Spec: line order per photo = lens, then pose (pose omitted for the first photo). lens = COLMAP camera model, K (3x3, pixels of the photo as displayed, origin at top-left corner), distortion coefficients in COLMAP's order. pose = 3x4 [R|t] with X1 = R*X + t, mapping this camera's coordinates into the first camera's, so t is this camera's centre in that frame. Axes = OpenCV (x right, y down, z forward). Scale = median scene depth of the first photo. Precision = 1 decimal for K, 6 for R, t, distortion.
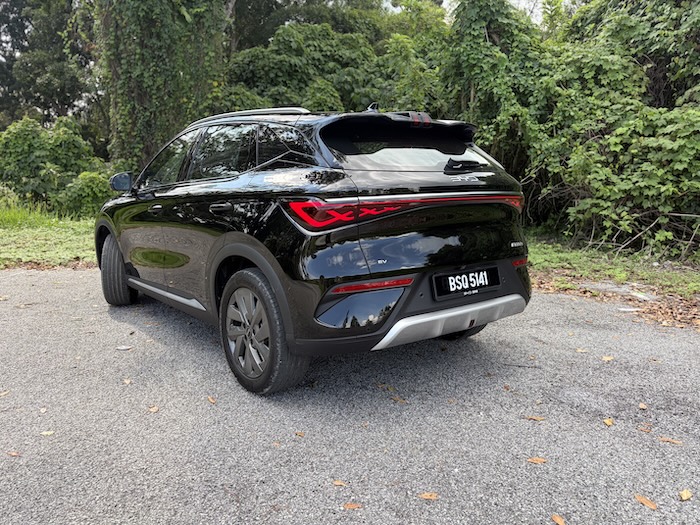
lens RADIAL K [[524.4, 0, 350.0], [0, 524.4, 262.5], [0, 0, 1]] dist [0.083146, -0.084800]
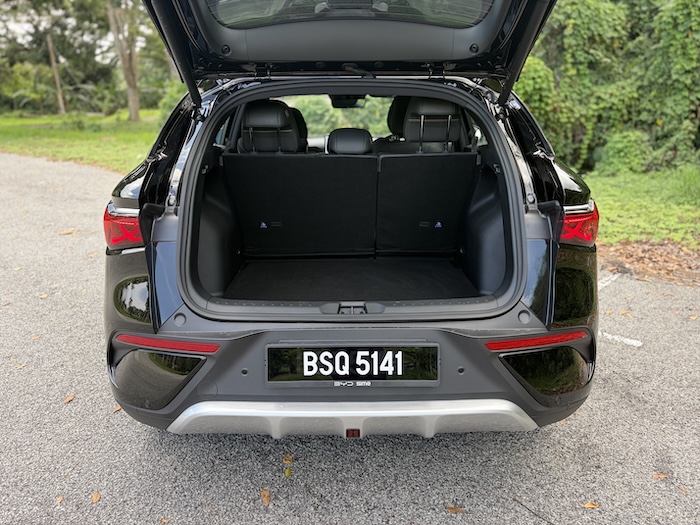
lens RADIAL K [[524.4, 0, 350.0], [0, 524.4, 262.5], [0, 0, 1]] dist [0.083146, -0.084800]
pose [[0.782660, 0.173123, -0.597889, 0.618281], [-0.089086, 0.981809, 0.167674, -0.192322], [0.616041, -0.077968, 0.783846, 0.619259]]
